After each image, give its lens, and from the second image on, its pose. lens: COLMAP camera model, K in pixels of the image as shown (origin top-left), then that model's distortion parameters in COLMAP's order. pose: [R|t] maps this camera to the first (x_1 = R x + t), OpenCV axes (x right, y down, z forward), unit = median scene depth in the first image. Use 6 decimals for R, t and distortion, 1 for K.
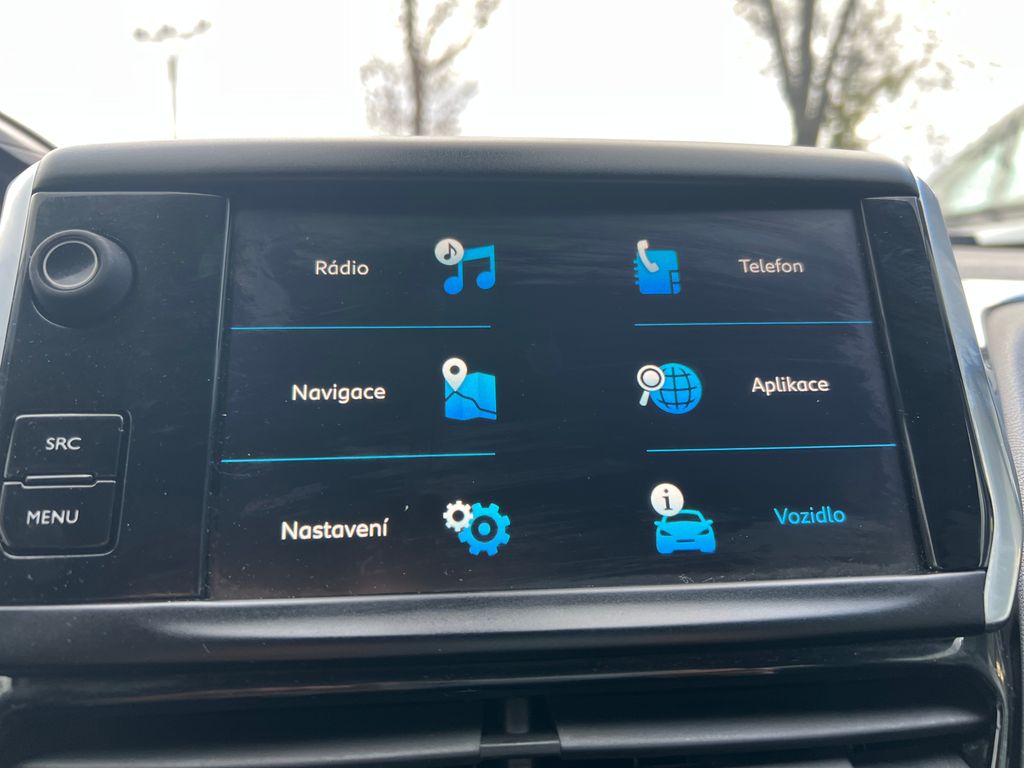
lens RADIAL K [[784.9, 0, 513.0], [0, 784.9, 393.3], [0, 0, 1]] dist [-0.004382, -0.008821]
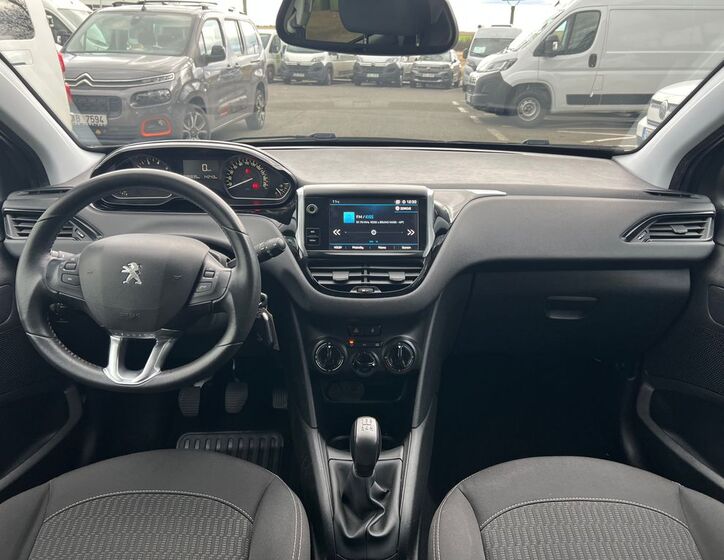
lens RADIAL K [[561.8, 0, 361.6], [0, 561.8, 272.3], [0, 0, 1]] dist [0.027557, -0.003175]
pose [[0.997409, 0.037749, -0.061238, 0.323984], [-0.022192, 0.971200, 0.237228, -0.918309], [0.068429, -0.235255, 0.969522, -4.727171]]
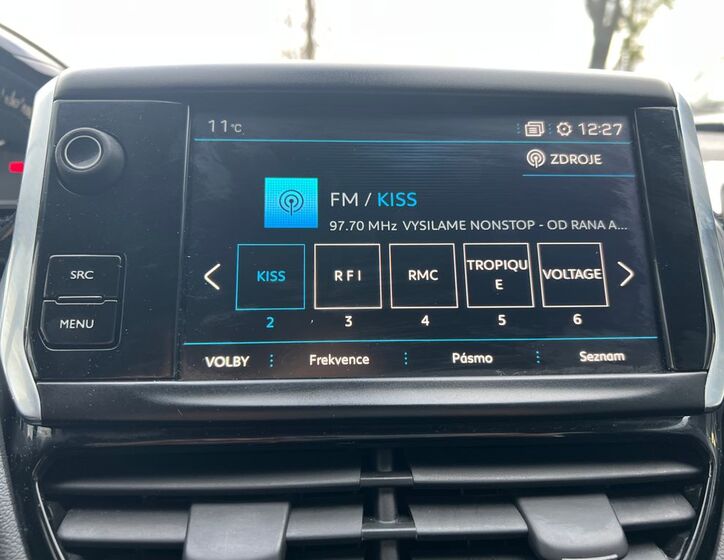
lens RADIAL K [[572.7, 0, 361.9], [0, 572.7, 276.4], [0, 0, 1]] dist [0.000442, -0.006629]
pose [[0.999552, 0.016575, -0.024930, -0.015691], [-0.014623, 0.996960, 0.076532, -0.022652], [0.026122, -0.076133, 0.996755, -0.066441]]
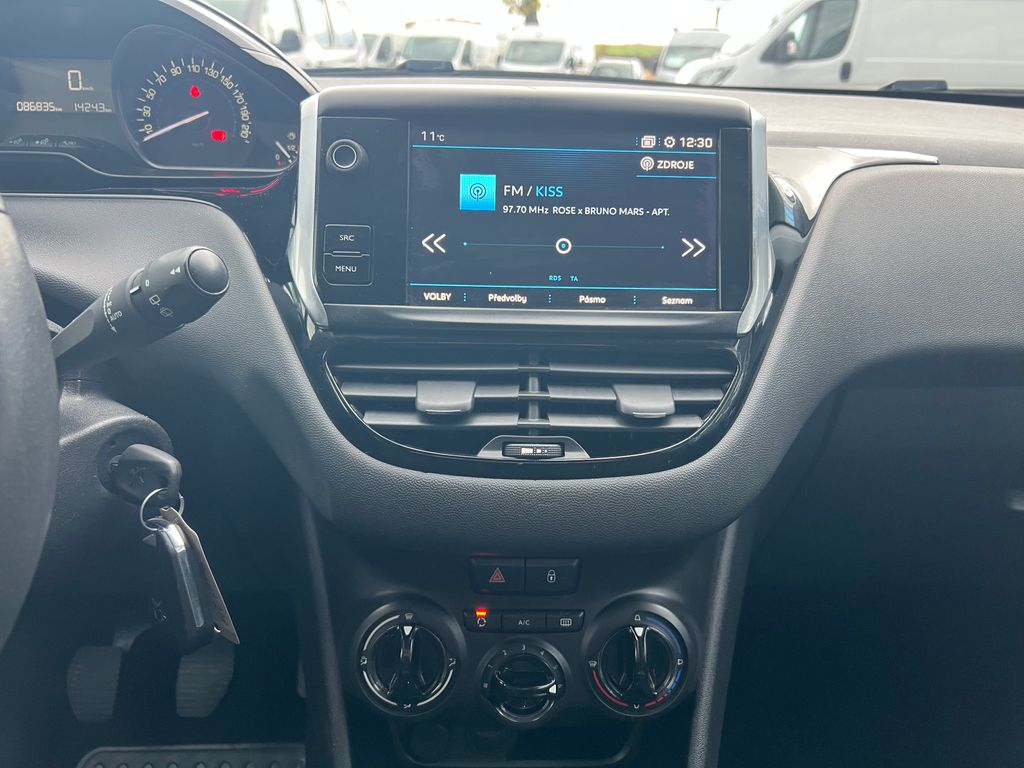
lens RADIAL K [[777.1, 0, 515.1], [0, 777.1, 380.8], [0, 0, 1]] dist [0.084664, -0.131111]
pose [[0.997605, 0.051765, -0.045883, 0.058750], [-0.039109, 0.969208, 0.243120, -0.106357], [0.057055, -0.240743, 0.968911, -1.302617]]
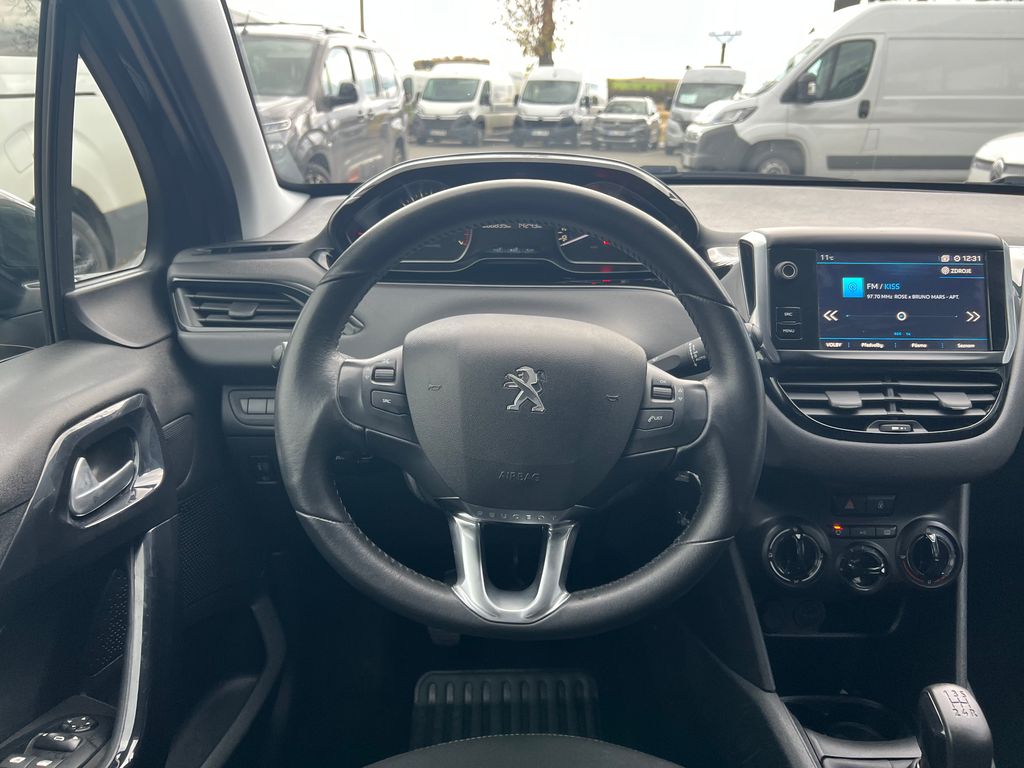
lens RADIAL K [[779.8, 0, 507.2], [0, 779.8, 386.5], [0, 0, 1]] dist [0.002643, -0.002480]
pose [[0.996550, 0.040567, -0.072398, -1.727529], [-0.024281, 0.976735, 0.213070, -0.412160], [0.079358, -0.210577, 0.974351, -3.301796]]
